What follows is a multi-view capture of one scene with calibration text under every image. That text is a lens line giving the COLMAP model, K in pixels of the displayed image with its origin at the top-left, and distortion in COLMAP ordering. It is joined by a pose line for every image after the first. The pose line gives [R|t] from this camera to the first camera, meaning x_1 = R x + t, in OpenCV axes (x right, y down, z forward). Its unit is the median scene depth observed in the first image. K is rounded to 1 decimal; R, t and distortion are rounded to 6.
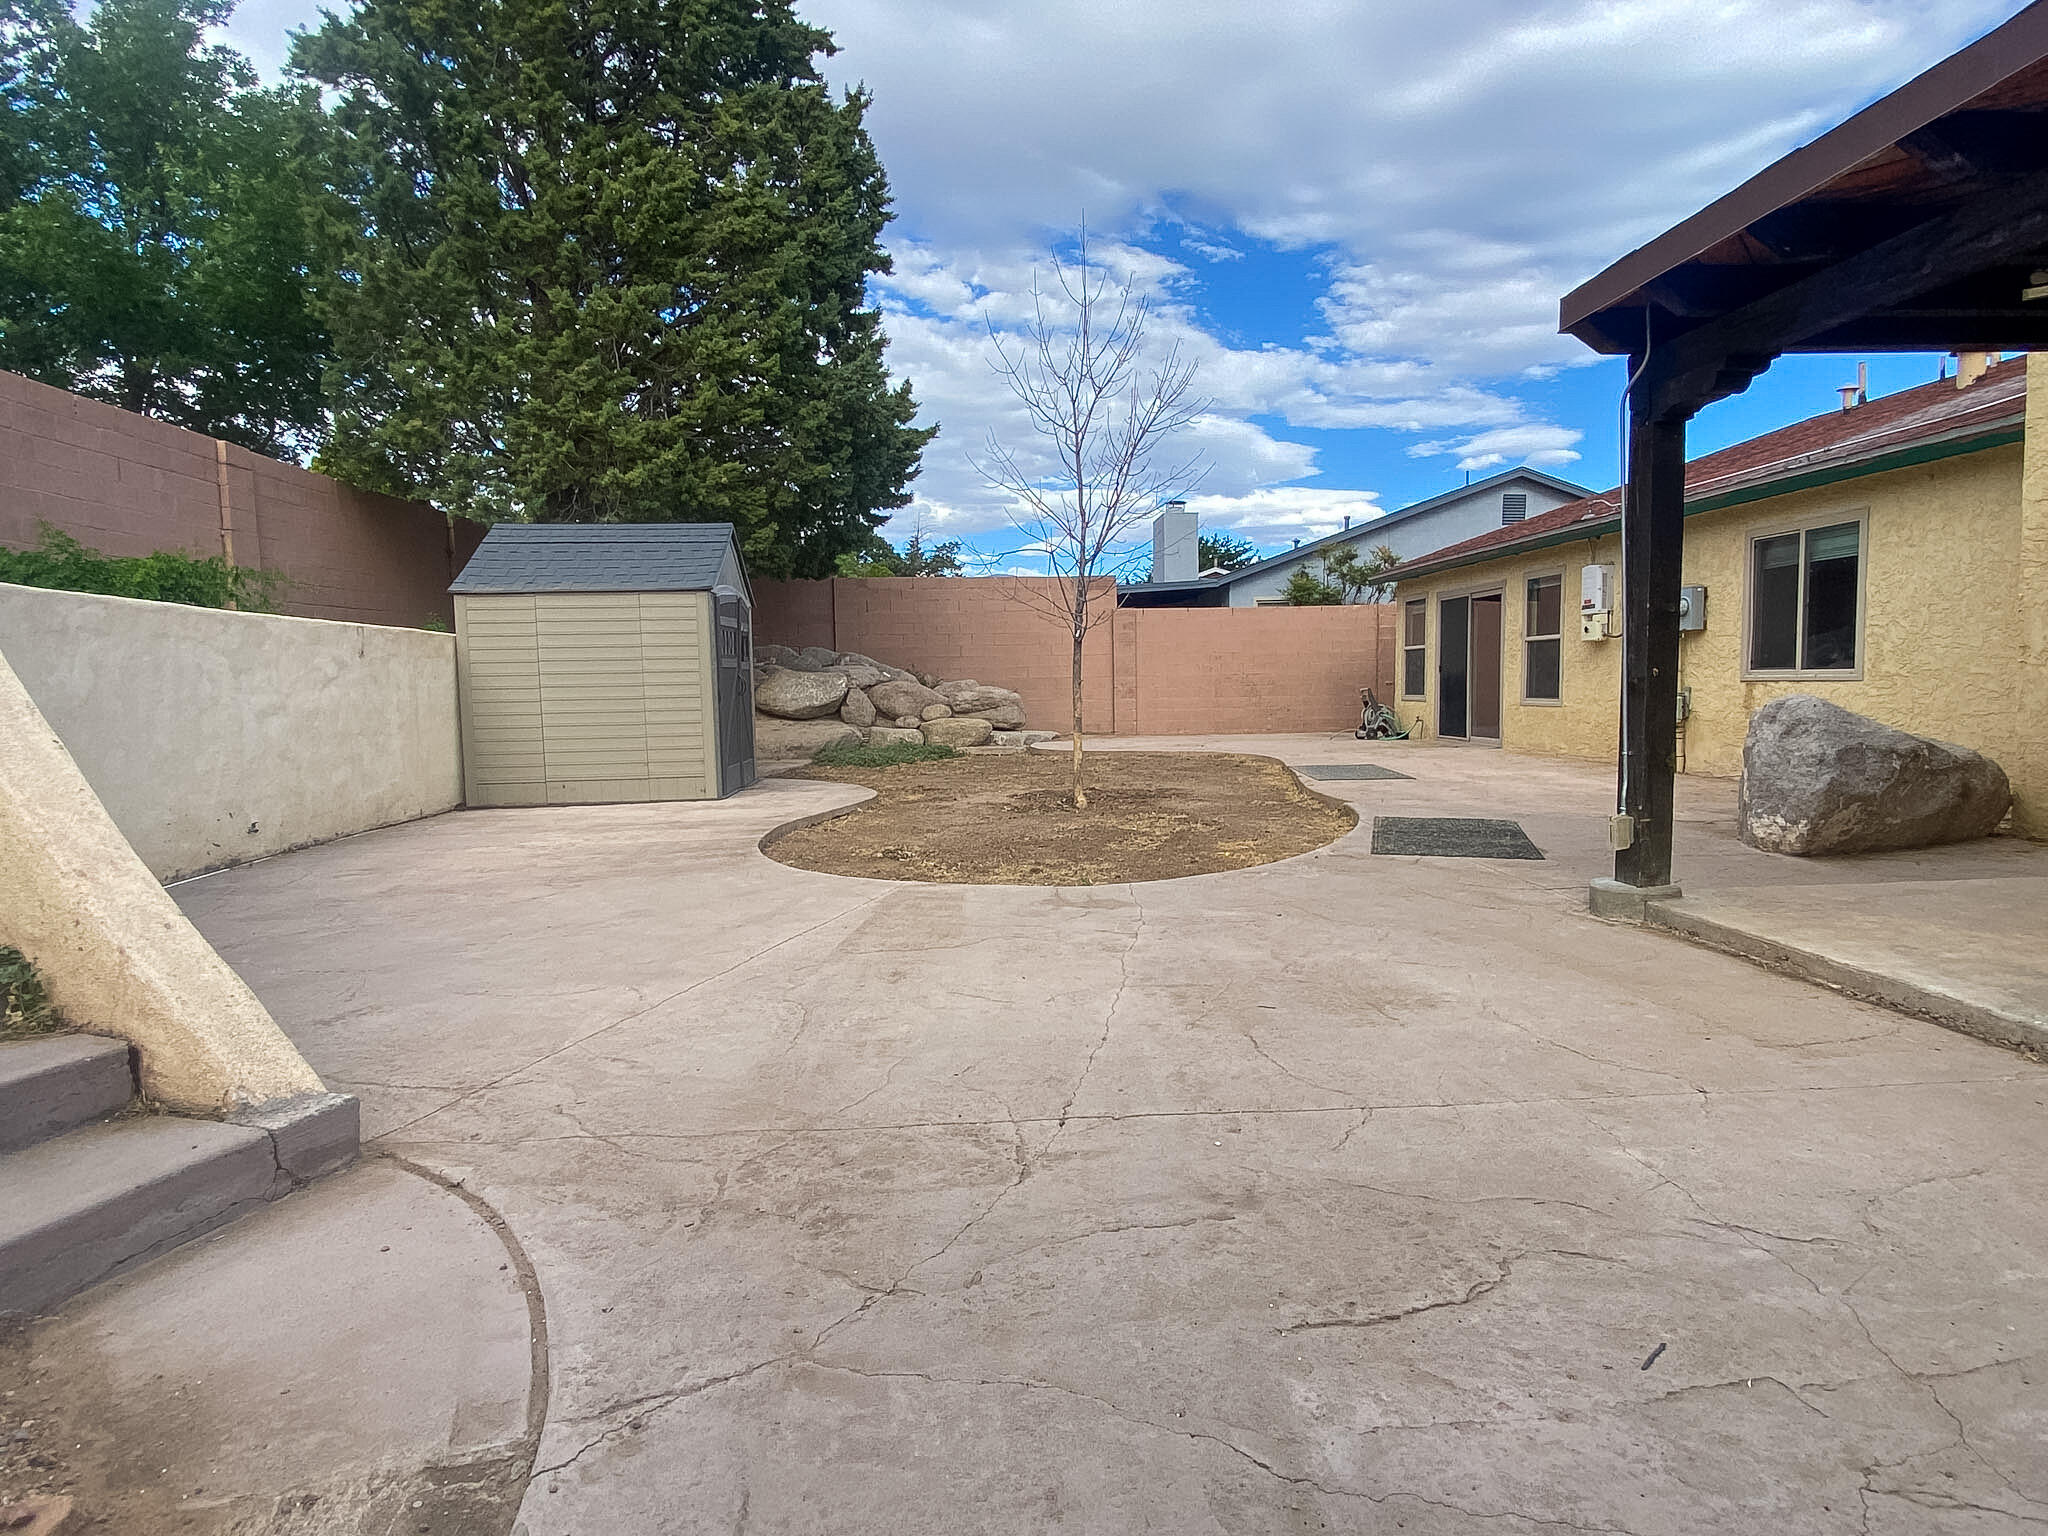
lens RADIAL K [[1138.4, 0, 1023.6], [0, 1138.4, 770.0], [0, 0, 1]] dist [-0.006143, -0.002503]
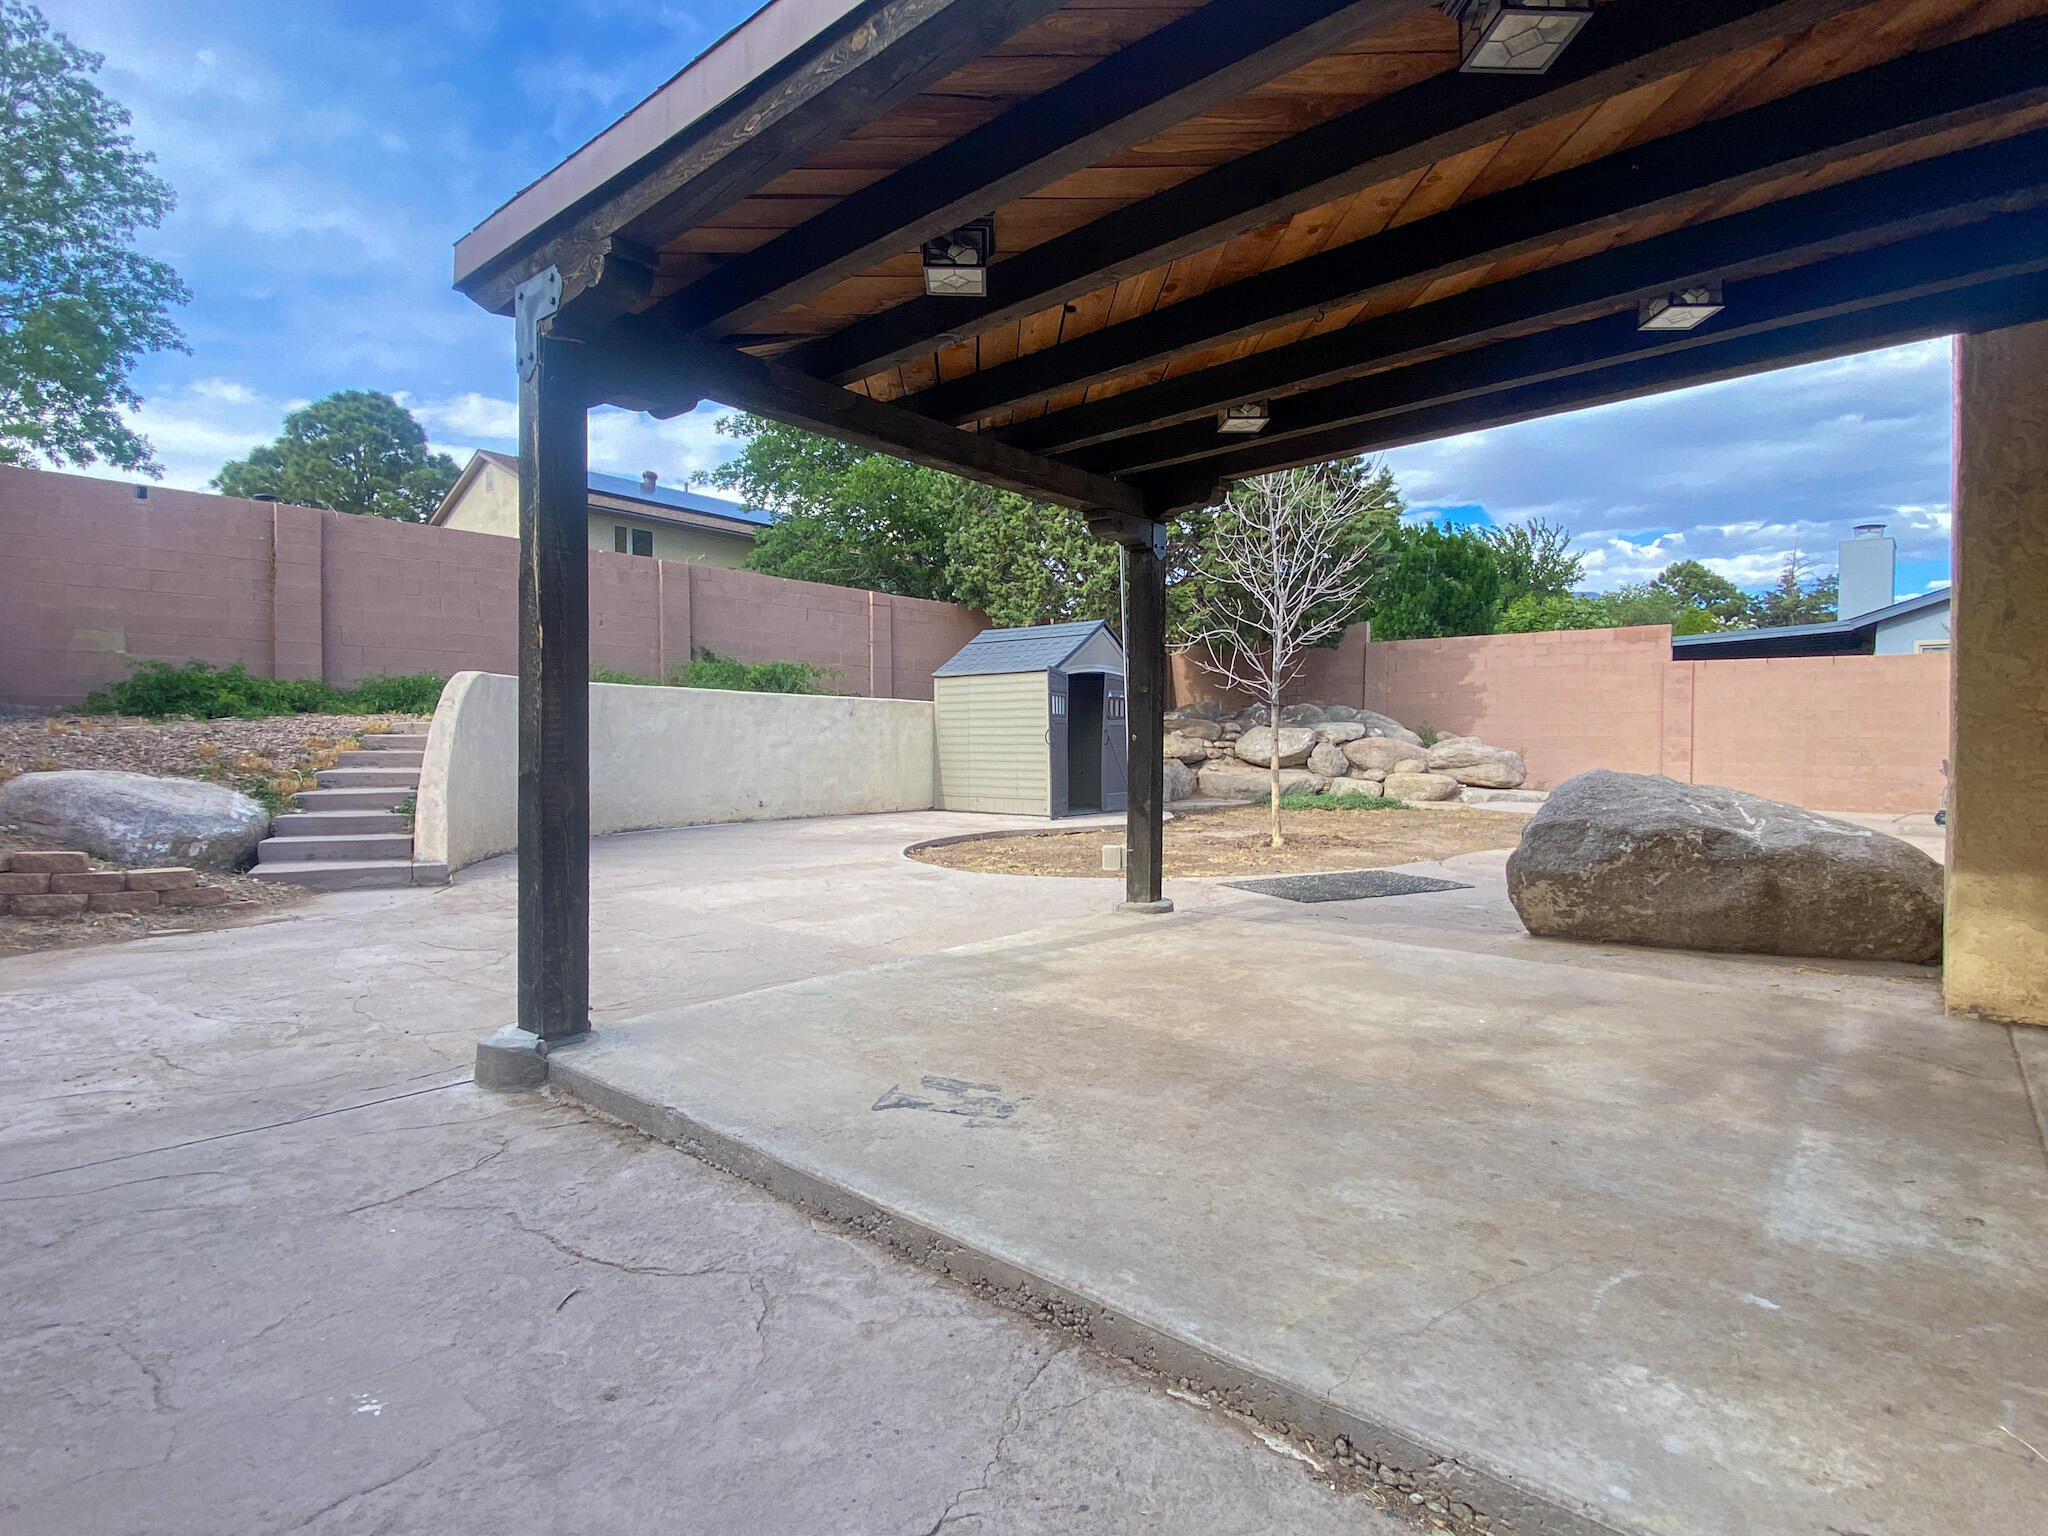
lens RADIAL K [[1055.0, 0, 972.3], [0, 1055.0, 749.8], [0, 0, 1]] dist [0.005057, -0.000445]
pose [[0.671266, 0.029026, -0.740648, 0.656797], [-0.075577, 0.996705, -0.029436, -0.011043], [0.737354, 0.075735, 0.671248, 0.032790]]
